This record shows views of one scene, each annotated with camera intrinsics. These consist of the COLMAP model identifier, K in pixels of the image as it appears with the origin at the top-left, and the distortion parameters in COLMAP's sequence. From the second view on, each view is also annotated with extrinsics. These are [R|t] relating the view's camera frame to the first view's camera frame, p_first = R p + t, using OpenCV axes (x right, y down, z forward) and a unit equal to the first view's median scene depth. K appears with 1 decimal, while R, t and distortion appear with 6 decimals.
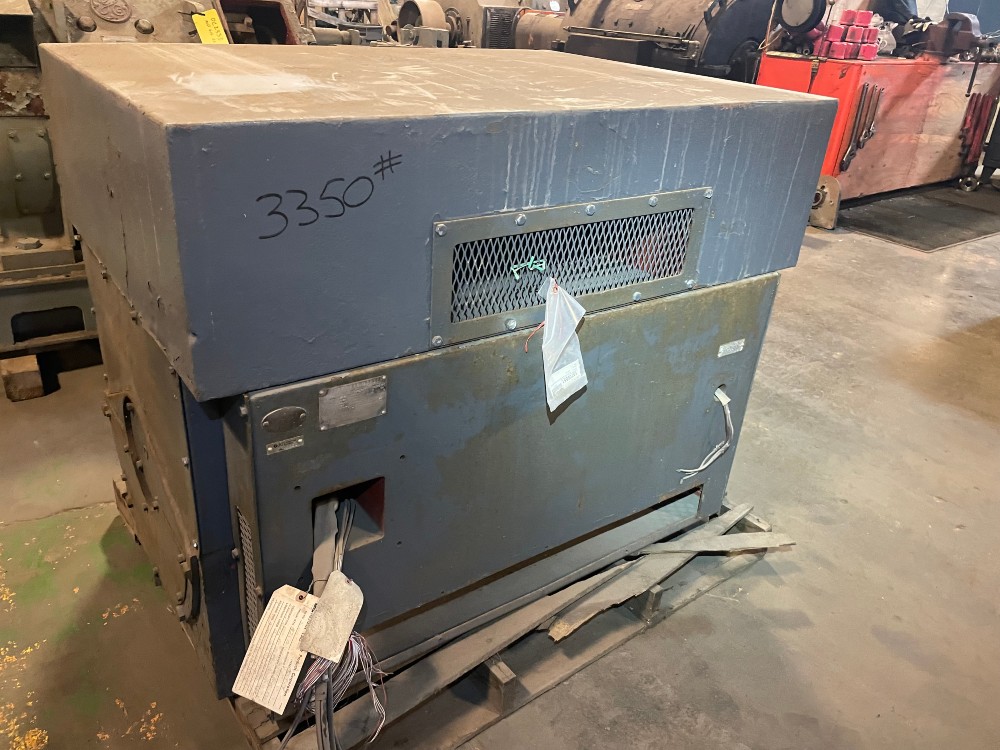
lens RADIAL K [[767.4, 0, 494.2], [0, 767.4, 370.1], [0, 0, 1]] dist [0.083133, -0.111937]
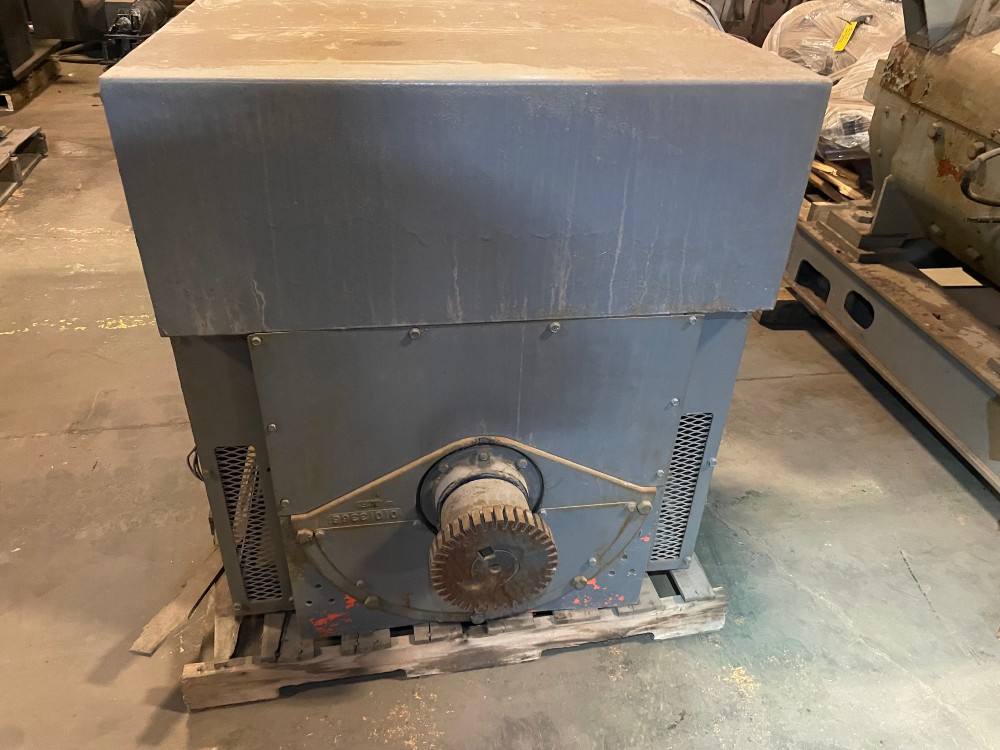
lens RADIAL K [[767.4, 0, 494.2], [0, 767.4, 370.1], [0, 0, 1]] dist [0.083133, -0.111937]
pose [[-0.453297, 0.395371, -0.798876, 0.736997], [-0.440711, 0.679622, 0.586419, -0.574417], [0.774787, 0.617896, -0.133826, 1.229855]]
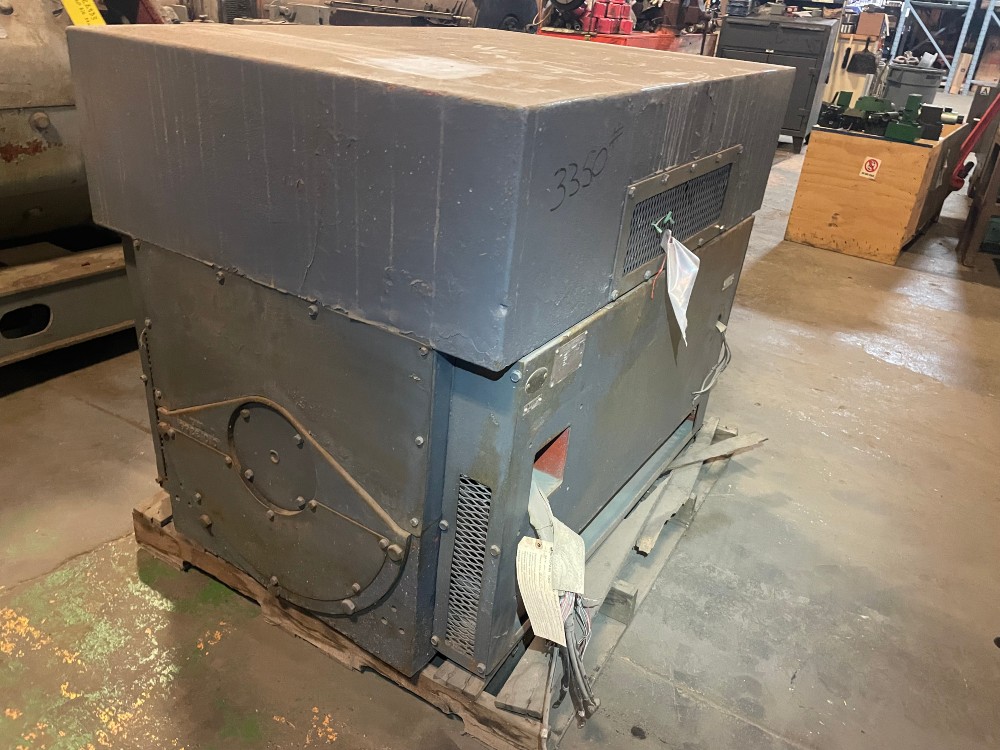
lens RADIAL K [[767.4, 0, 494.2], [0, 767.4, 370.1], [0, 0, 1]] dist [0.083133, -0.111937]
pose [[0.929593, -0.154774, 0.334517, -0.403571], [0.145362, 0.987950, 0.053155, -0.009287], [-0.338713, -0.000787, 0.940889, 0.004187]]
